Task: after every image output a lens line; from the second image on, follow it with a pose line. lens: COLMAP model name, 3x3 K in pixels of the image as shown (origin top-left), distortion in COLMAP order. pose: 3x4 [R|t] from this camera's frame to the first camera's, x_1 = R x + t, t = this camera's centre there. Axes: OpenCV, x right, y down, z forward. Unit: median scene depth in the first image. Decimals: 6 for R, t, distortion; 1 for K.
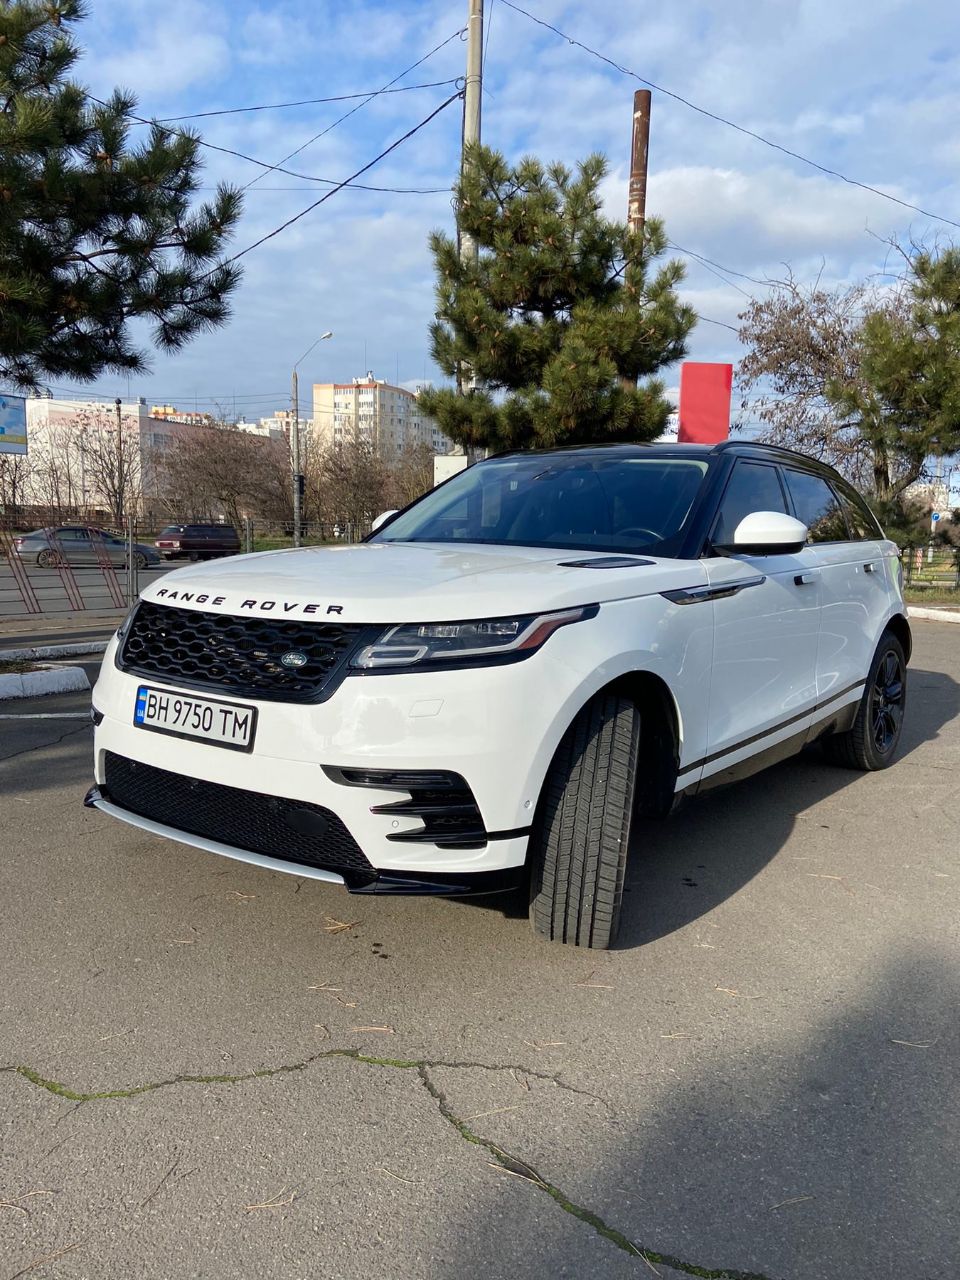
lens RADIAL K [[914.3, 0, 476.3], [0, 914.3, 648.0], [0, 0, 1]] dist [0.123525, -0.142653]
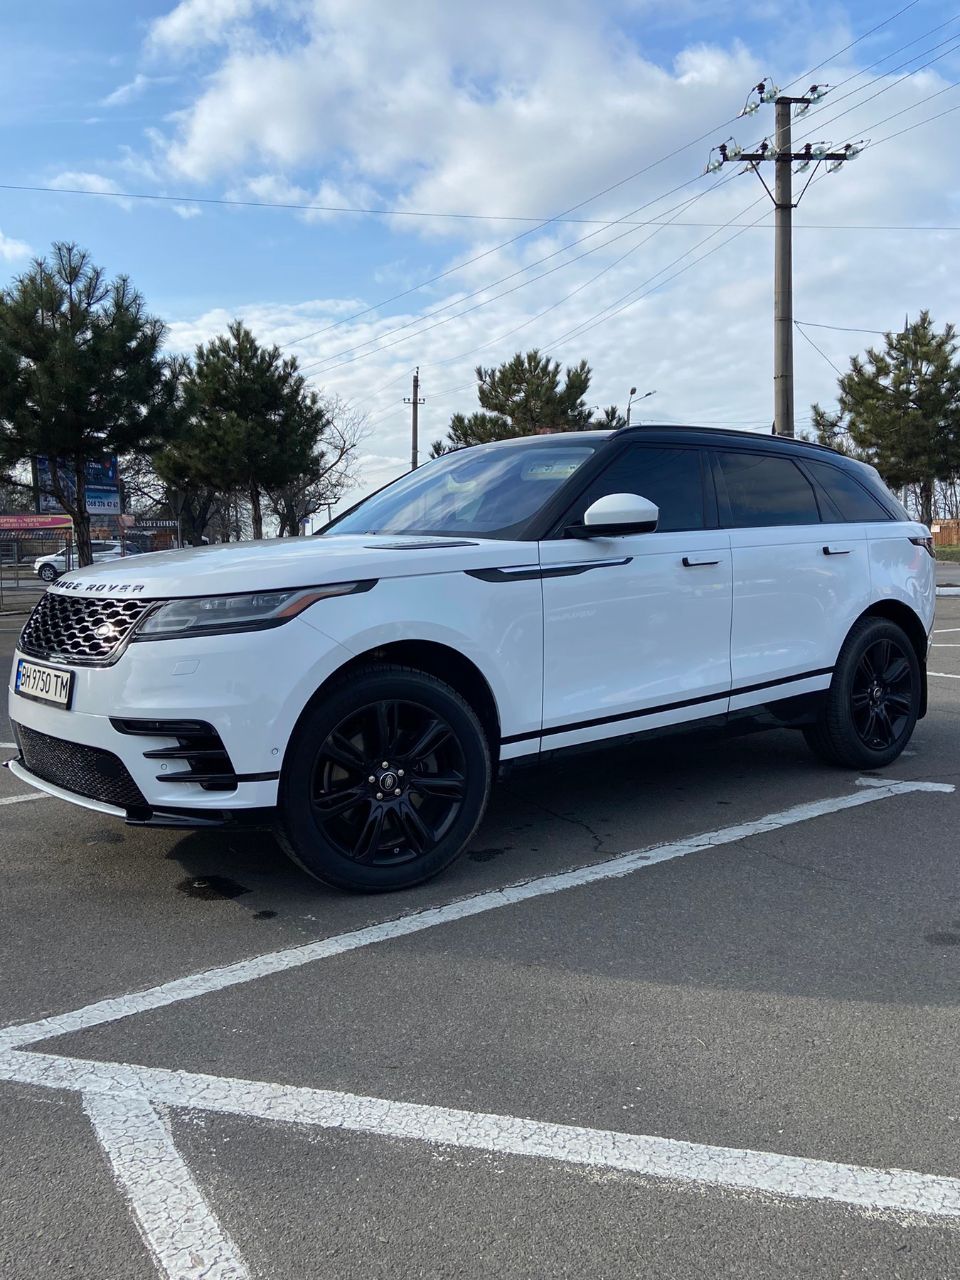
lens RADIAL K [[1027.4, 0, 484.7], [0, 1027.4, 637.0], [0, 0, 1]] dist [0.131220, -0.152200]
pose [[0.975329, -0.014989, -0.220247, 0.464333], [0.006866, 0.999269, -0.037600, 0.060162], [0.220649, 0.035160, 0.974719, -0.161438]]
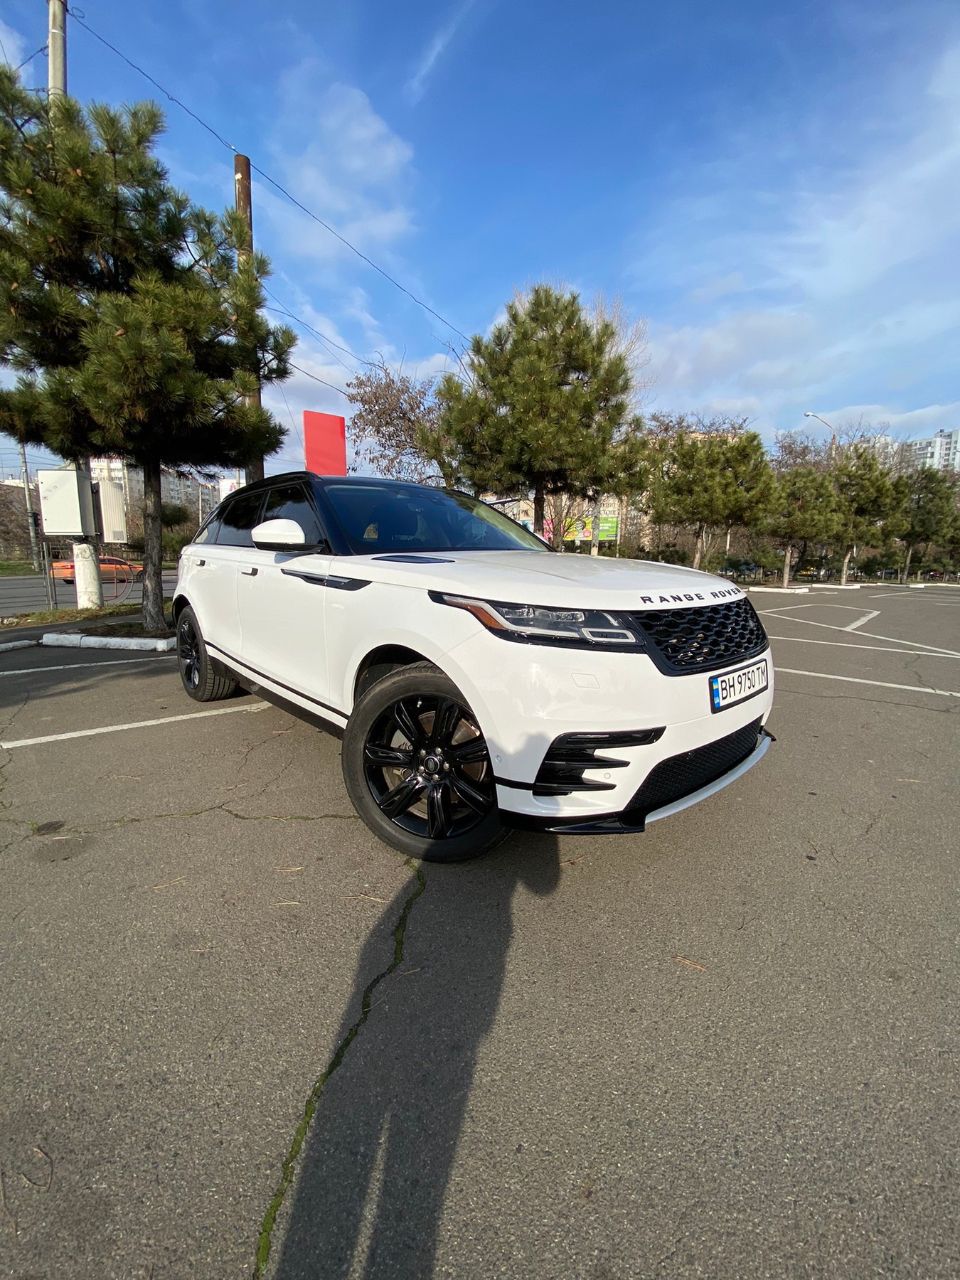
lens RADIAL K [[539.6, 0, 481.3], [0, 539.6, 633.8], [0, 0, 1]] dist [-0.000779, -0.000198]
pose [[0.887385, -0.075390, 0.454822, 0.561790], [0.064493, 0.997138, 0.039454, -0.184077], [-0.456495, -0.005679, 0.889708, 1.718732]]
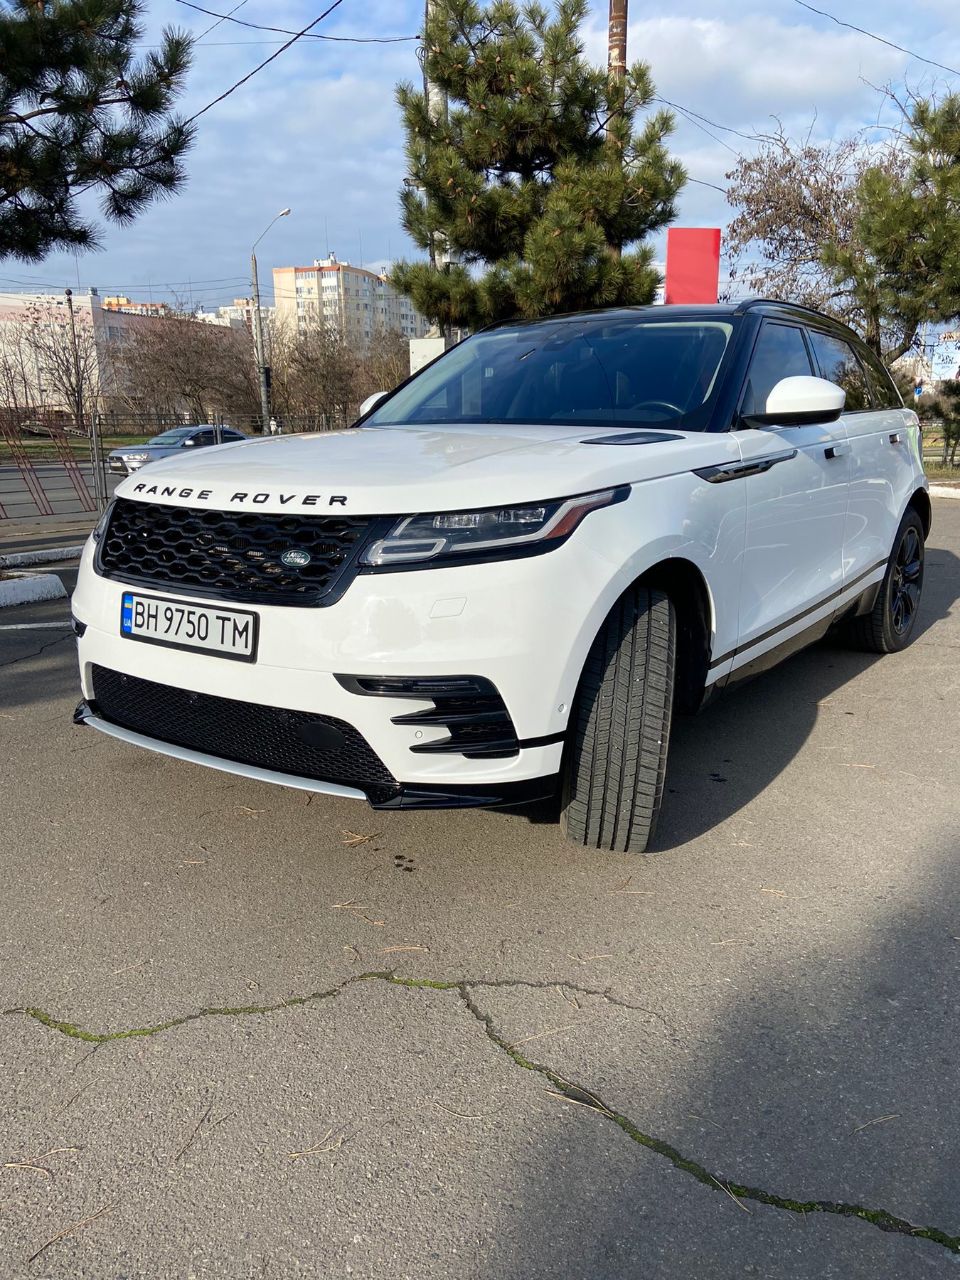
lens RADIAL K [[915.4, 0, 476.8], [0, 915.4, 650.4], [0, 0, 1]] dist [0.127107, -0.147607]
pose [[0.999177, -0.036063, 0.018577, -0.033905], [0.033662, 0.992630, 0.116418, 0.002602], [-0.022639, -0.115697, 0.993027, 0.075847]]
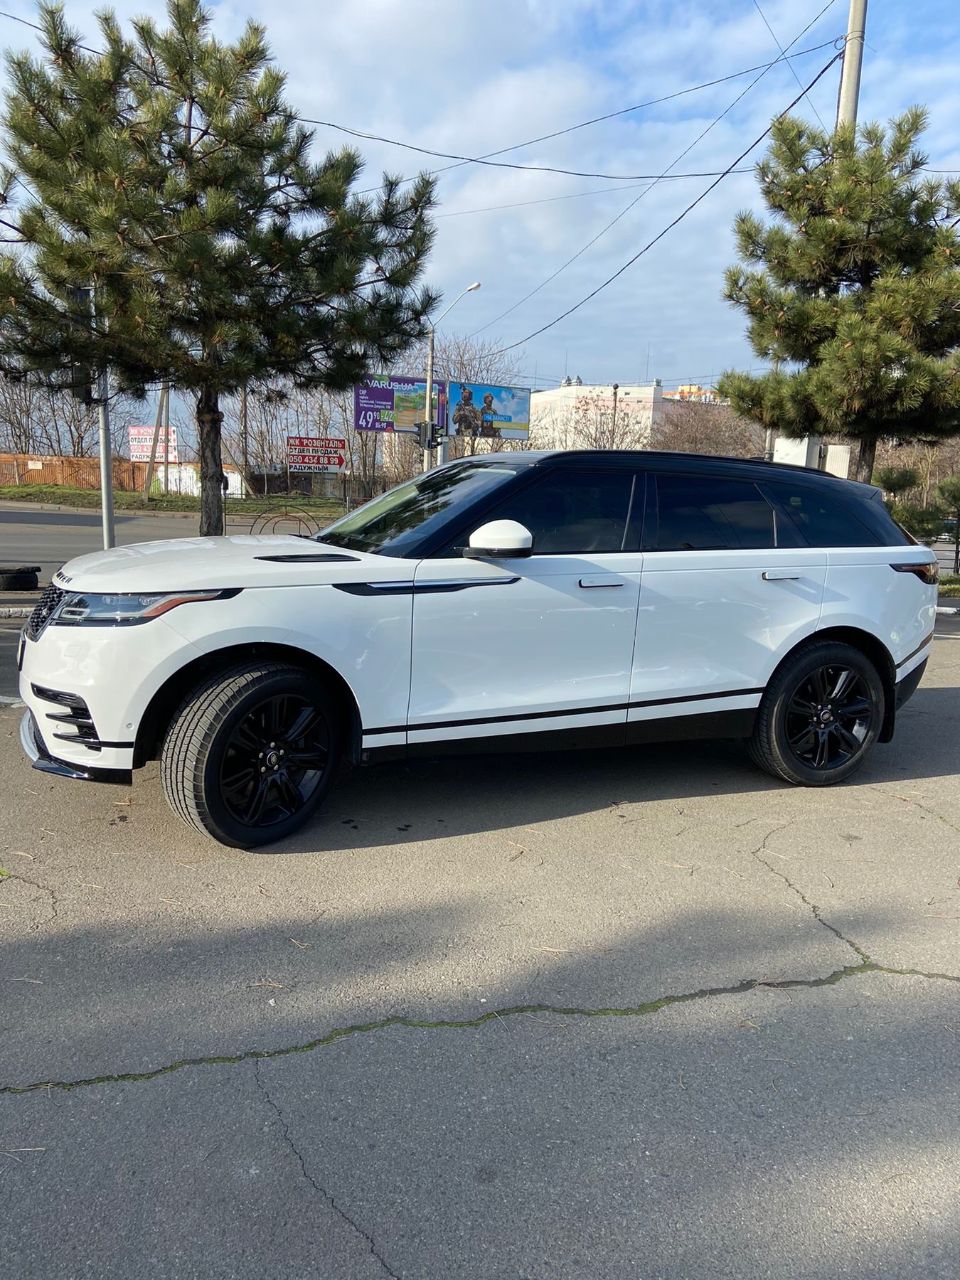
lens RADIAL K [[914.3, 0, 476.3], [0, 914.3, 648.0], [0, 0, 1]] dist [0.123525, -0.142653]
pose [[0.878680, 0.089879, -0.468875, 0.917609], [-0.079619, 0.995952, 0.041708, -0.039774], [0.470726, 0.000683, 0.882279, -0.007598]]
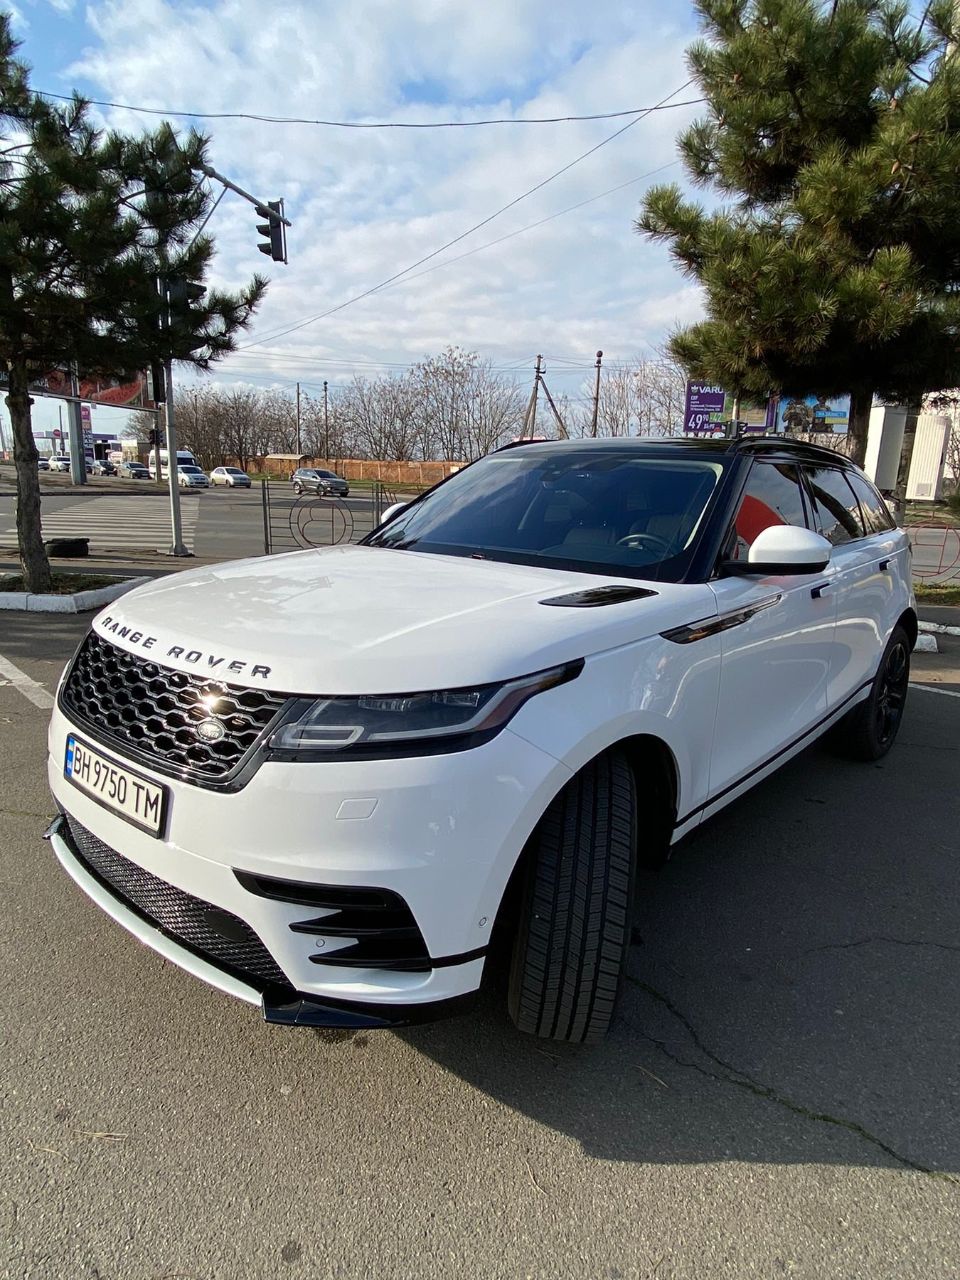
lens RADIAL K [[729.6, 0, 480.0], [0, 729.6, 640.0], [0, 0, 1]] dist [0.048453, -0.000358]
pose [[0.998031, 0.019719, -0.059542, 0.067725], [-0.014461, 0.996061, 0.087478, -0.106680], [0.061033, -0.086445, 0.994385, 0.287744]]
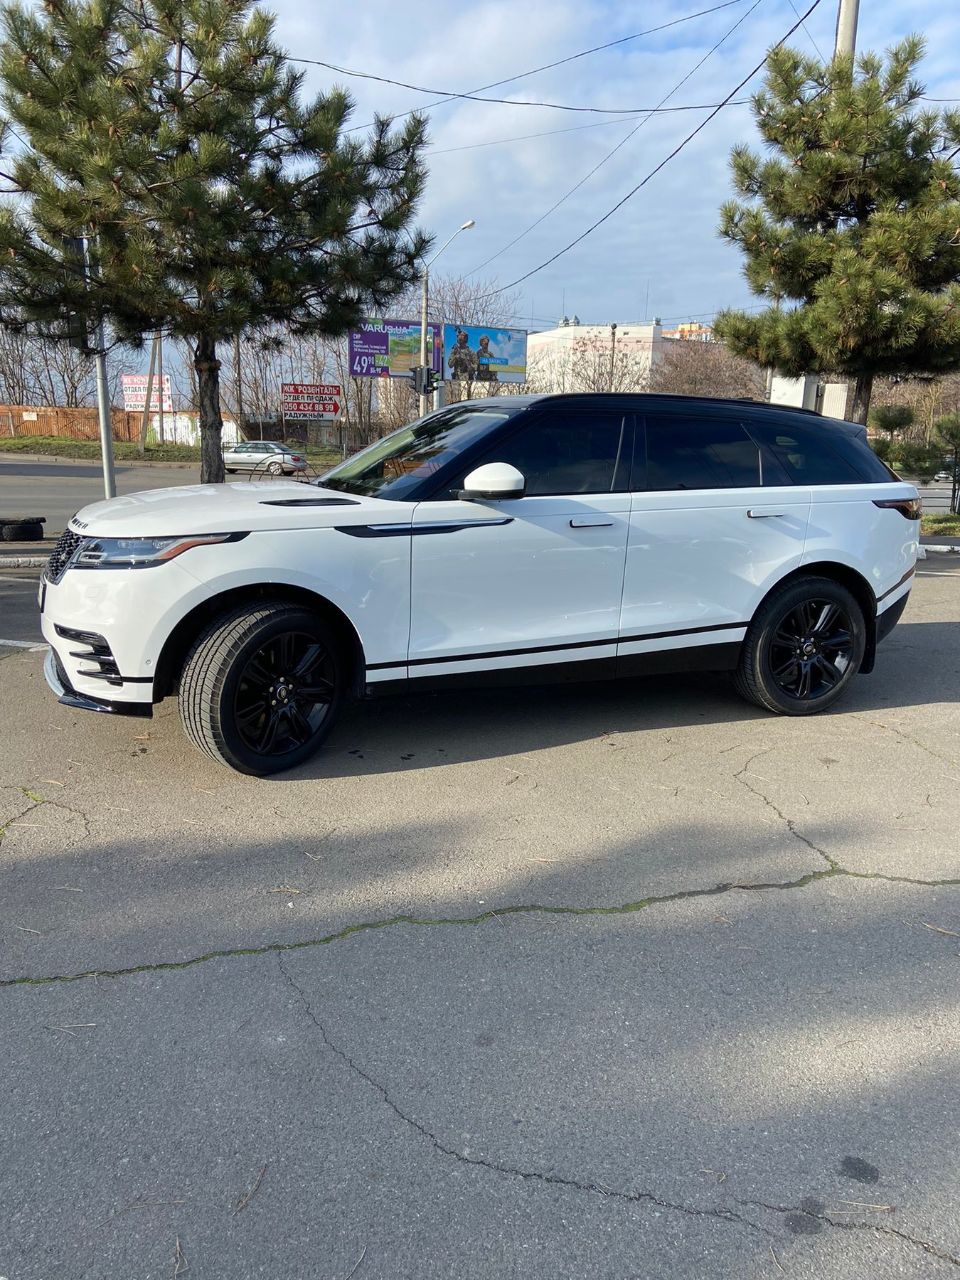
lens RADIAL K [[914.3, 0, 476.3], [0, 914.3, 648.0], [0, 0, 1]] dist [0.123525, -0.142653]
pose [[0.879711, 0.103488, -0.464111, 0.957459], [-0.065187, 0.993062, 0.097873, -0.028837], [0.471019, -0.055846, 0.880353, -0.067412]]
